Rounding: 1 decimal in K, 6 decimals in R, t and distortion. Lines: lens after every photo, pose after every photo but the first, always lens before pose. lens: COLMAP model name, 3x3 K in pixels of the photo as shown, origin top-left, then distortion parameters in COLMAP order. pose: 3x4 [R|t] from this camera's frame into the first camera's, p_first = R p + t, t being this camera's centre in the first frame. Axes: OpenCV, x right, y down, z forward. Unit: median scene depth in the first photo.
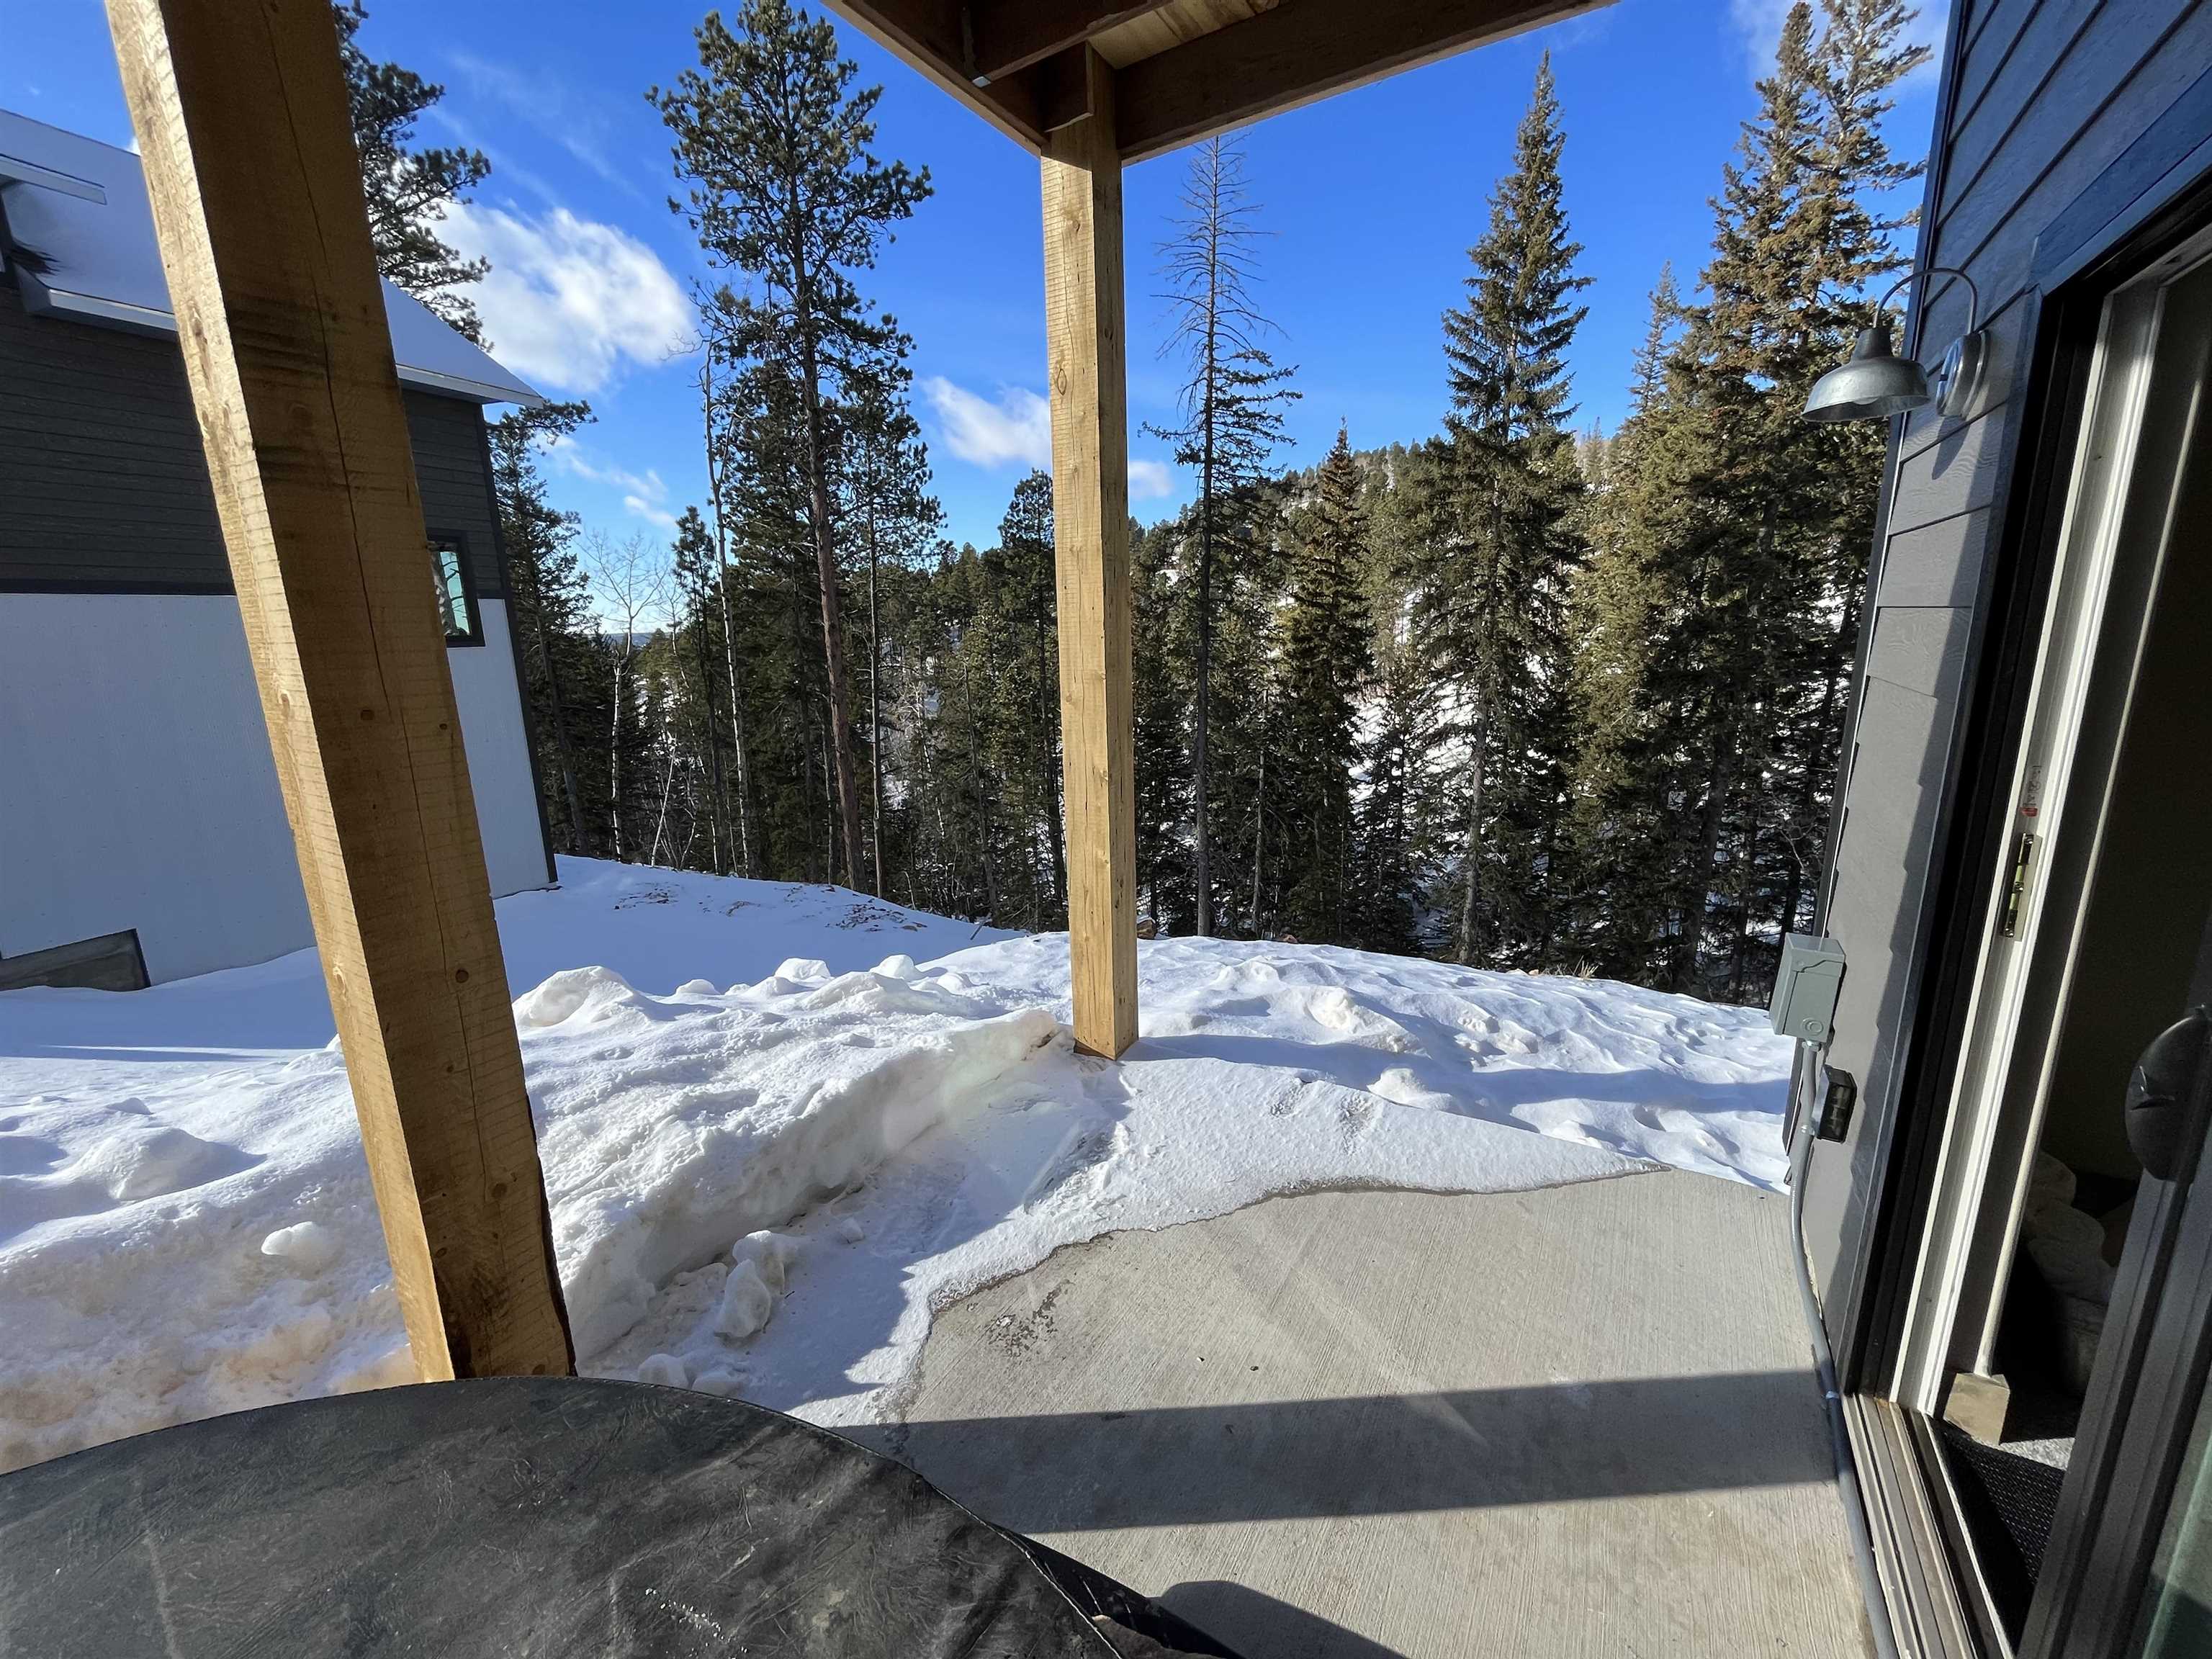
lens RADIAL K [[903.9, 0, 1107.0], [0, 903.9, 838.8], [0, 0, 1]] dist [-0.002417, -0.000360]
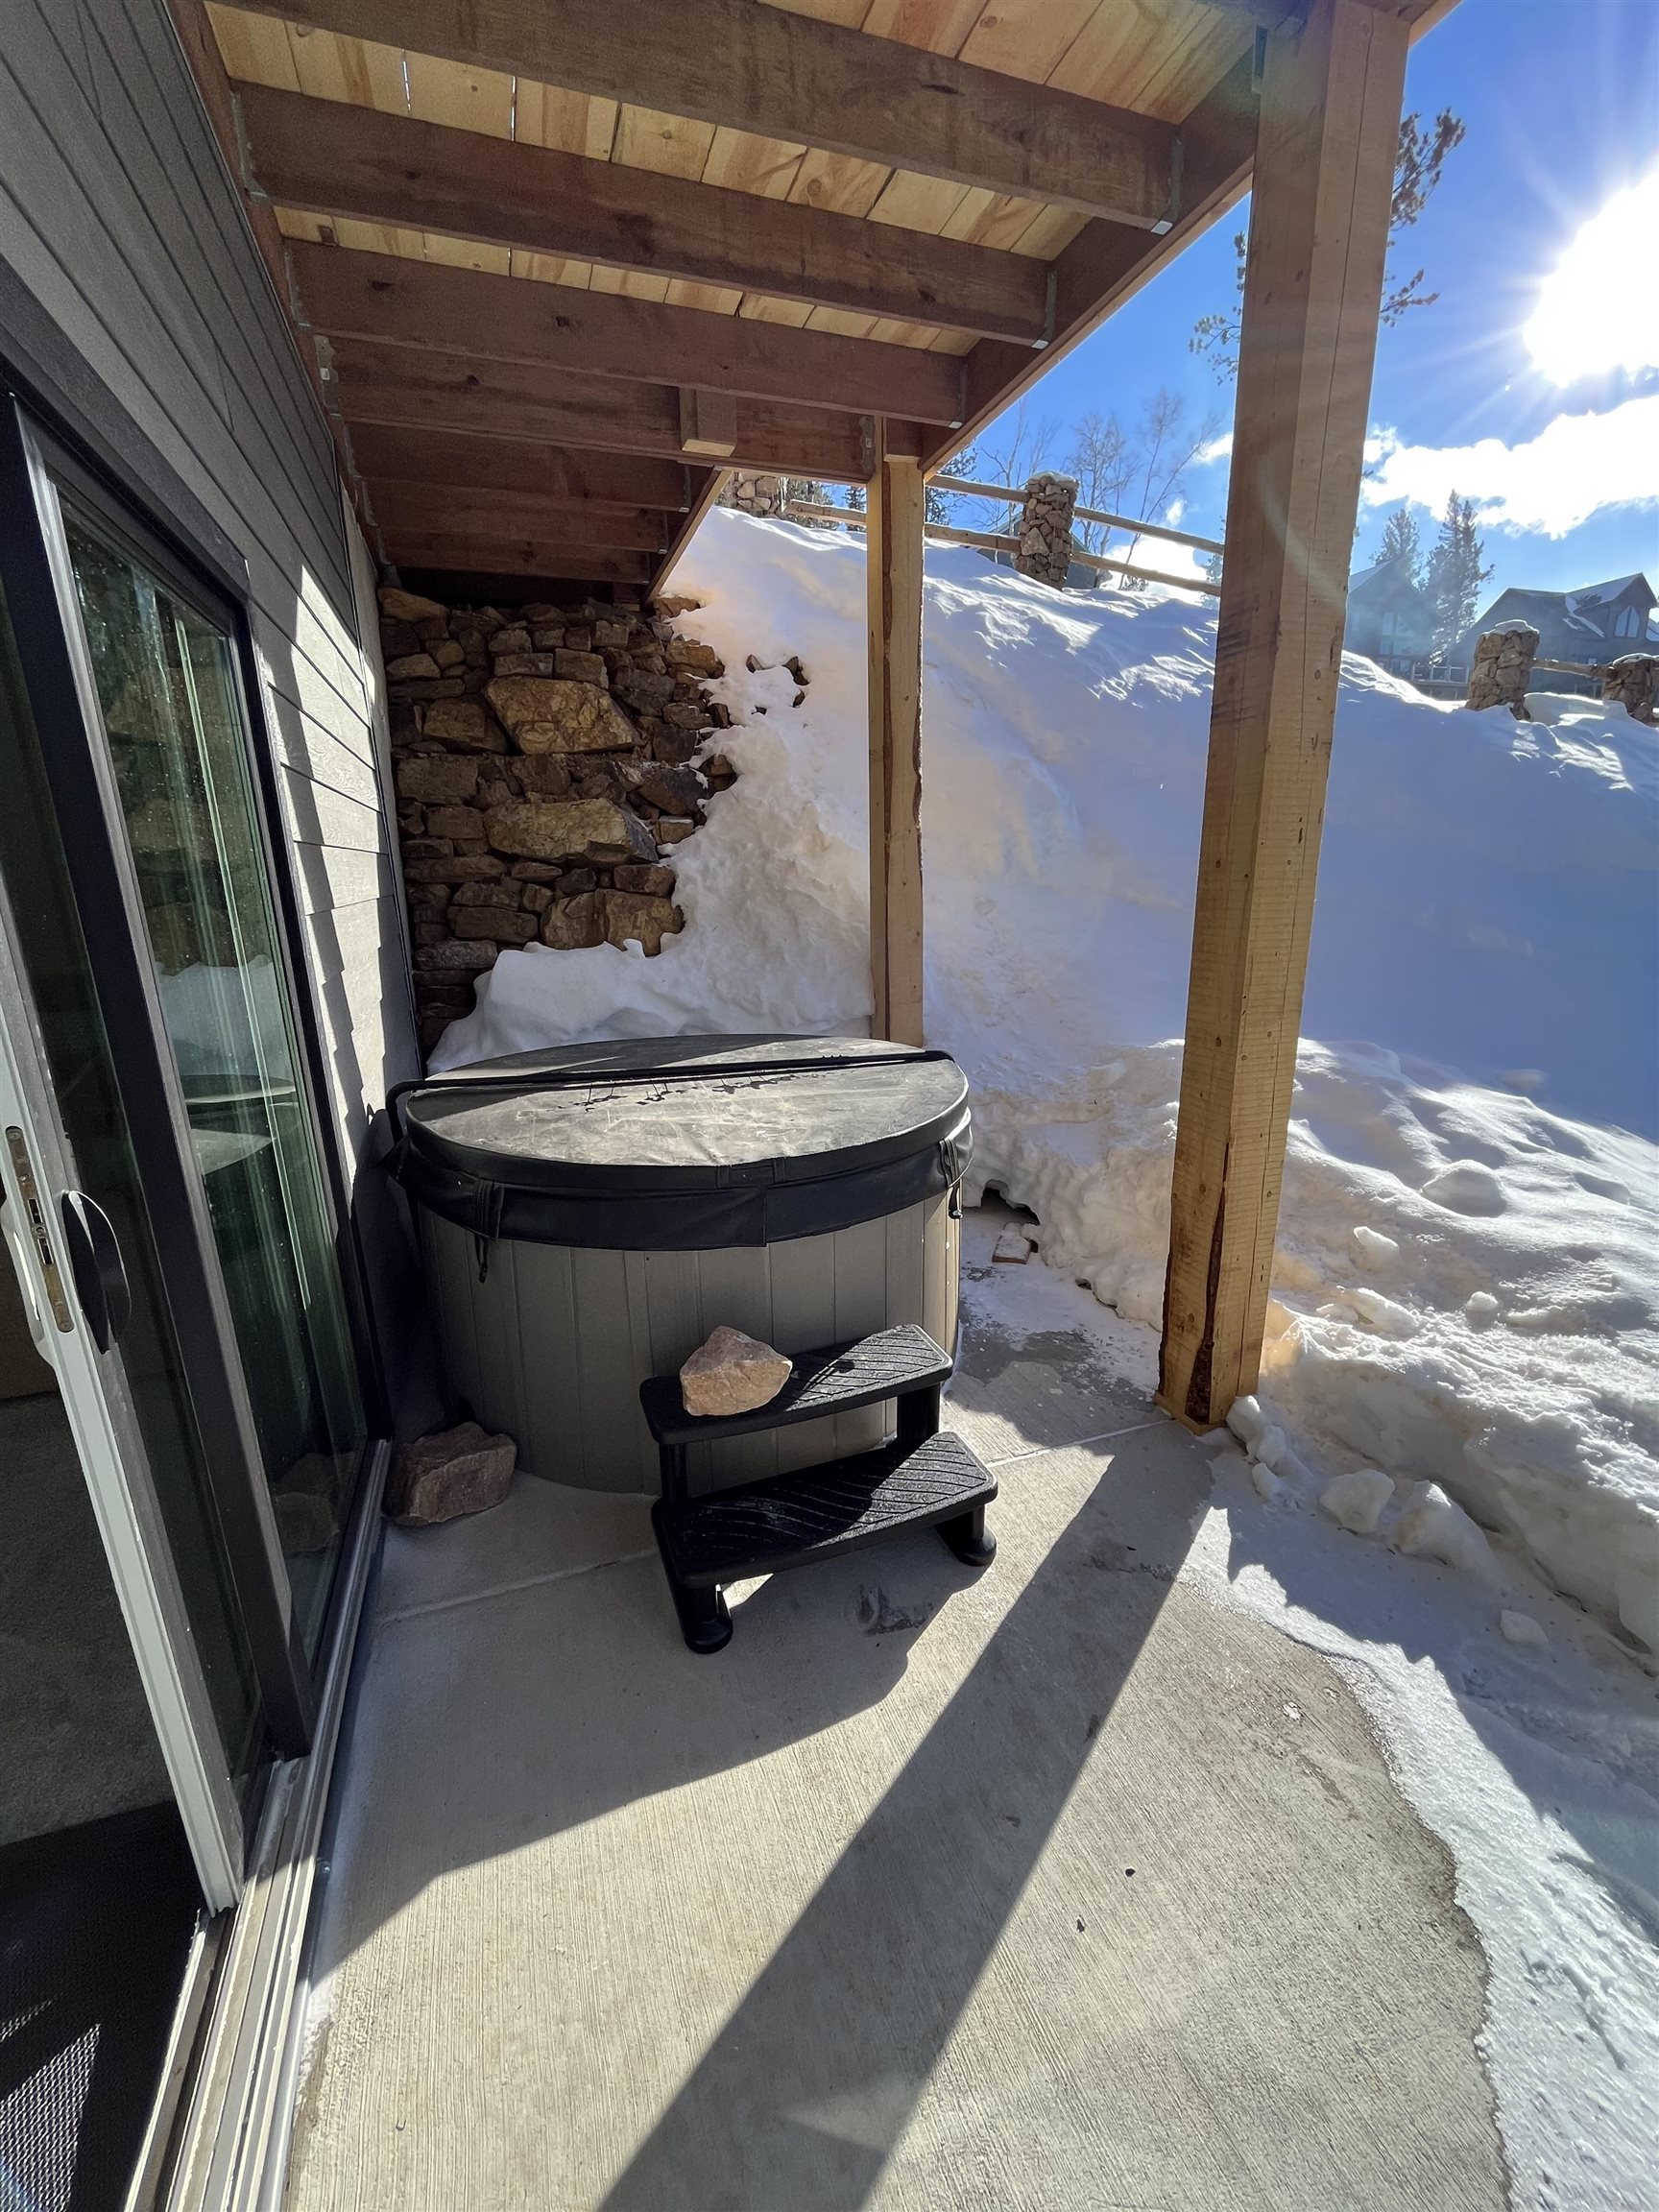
lens RADIAL K [[903.9, 0, 825.7], [0, 903.9, 1098.8], [0, 0, 1]] dist [-0.002417, -0.000360]
pose [[-0.635325, 0.233924, -0.735963, 0.665578], [-0.141665, 0.901541, 0.408845, -0.227081], [0.759140, 0.364010, -0.539633, 1.041900]]
